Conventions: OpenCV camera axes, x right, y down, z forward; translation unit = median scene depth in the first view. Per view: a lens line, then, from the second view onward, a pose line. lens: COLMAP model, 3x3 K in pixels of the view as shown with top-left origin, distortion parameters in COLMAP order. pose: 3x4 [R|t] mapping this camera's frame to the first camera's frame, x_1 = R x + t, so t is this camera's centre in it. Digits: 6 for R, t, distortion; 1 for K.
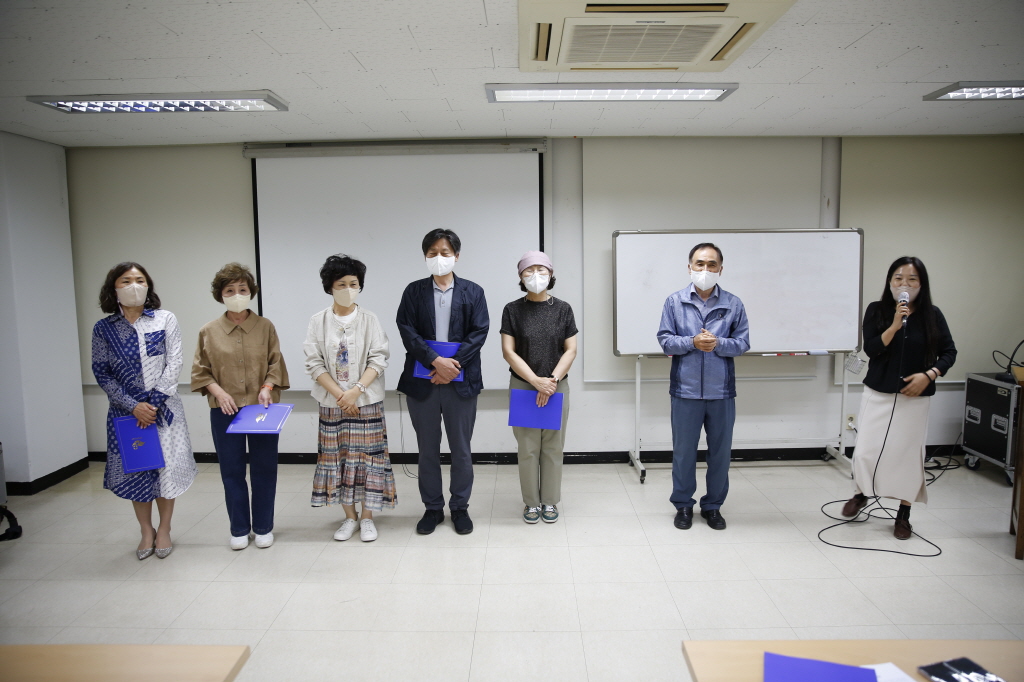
lens RADIAL K [[719.6, 0, 511.3], [0, 719.6, 356.3], [0, 0, 1]] dist [-0.130396, 0.101254]
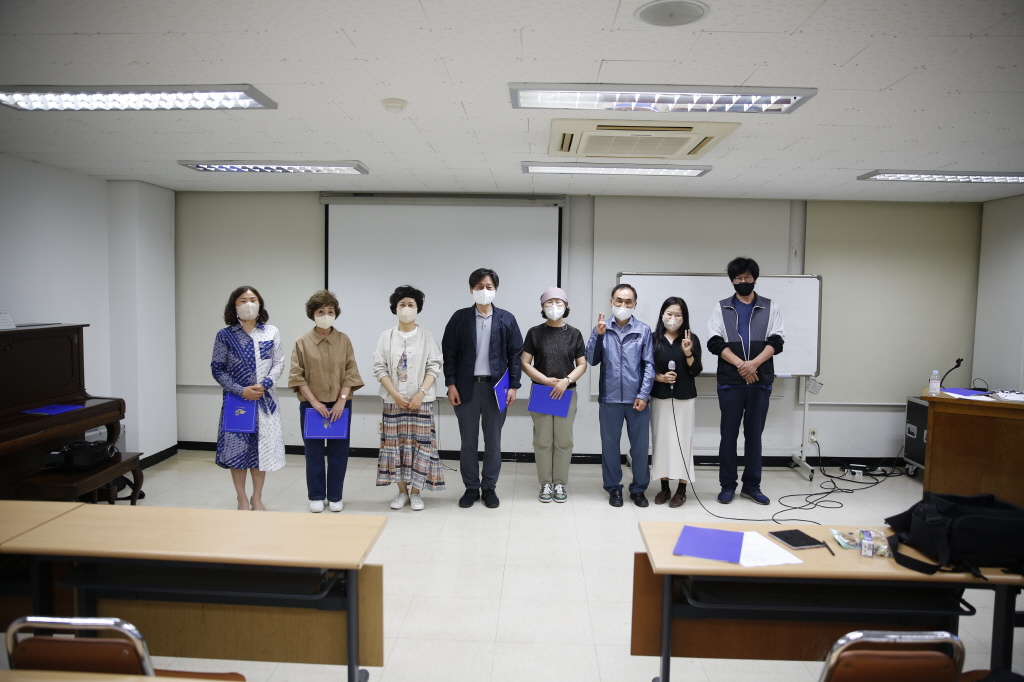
lens RADIAL K [[719.6, 0, 511.3], [0, 719.6, 356.3], [0, 0, 1]] dist [-0.130396, 0.101254]
pose [[0.999388, 0.030073, -0.017878, -0.017089], [-0.030719, 0.998841, -0.037058, 0.024737], [0.016743, 0.037585, 0.999153, -0.278075]]
